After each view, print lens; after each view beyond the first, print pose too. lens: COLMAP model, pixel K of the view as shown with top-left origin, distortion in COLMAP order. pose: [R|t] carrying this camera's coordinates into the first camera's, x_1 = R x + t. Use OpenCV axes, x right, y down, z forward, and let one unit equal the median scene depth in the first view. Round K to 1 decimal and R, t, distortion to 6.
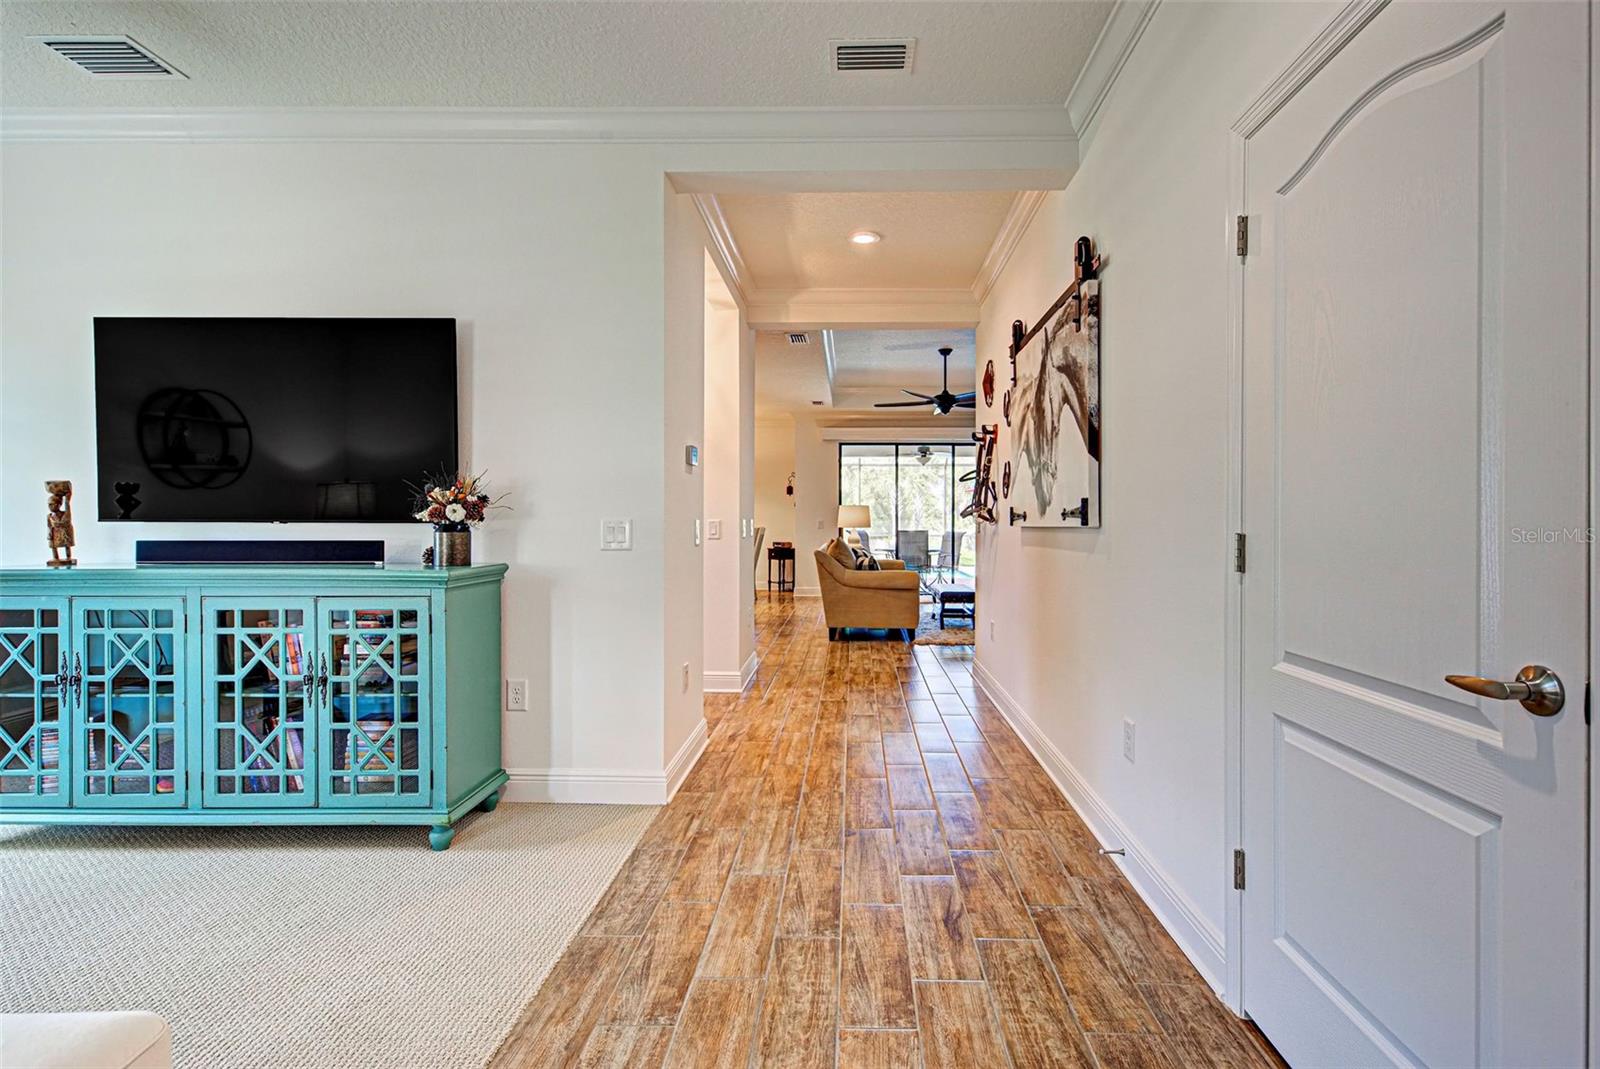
lens RADIAL K [[753.3, 0, 804.5], [0, 753.3, 529.0], [0, 0, 1]] dist [0.010765, -0.002097]
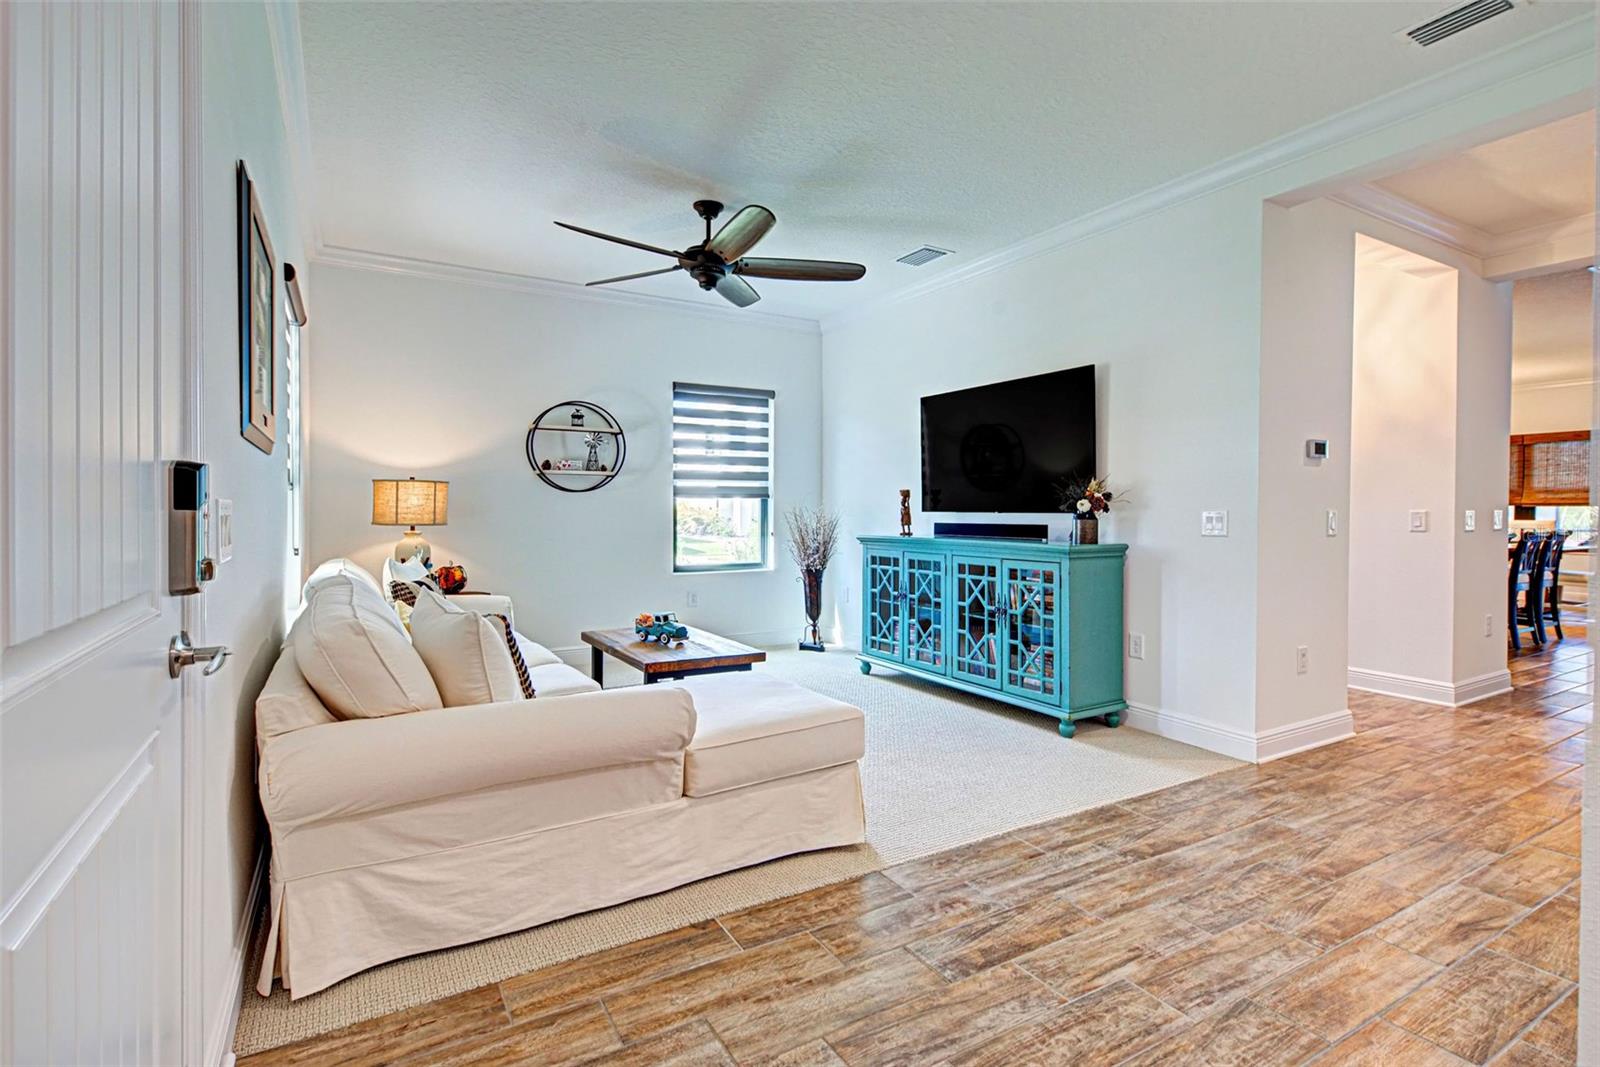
lens RADIAL K [[753.3, 0, 797.9], [0, 753.3, 522.4], [0, 0, 1]] dist [0.010765, -0.002097]
pose [[0.525400, 0.013026, -0.850755, 0.481189], [-0.008525, 0.999913, 0.010045, 0.000199], [0.850812, 0.001975, 0.525466, -0.204571]]
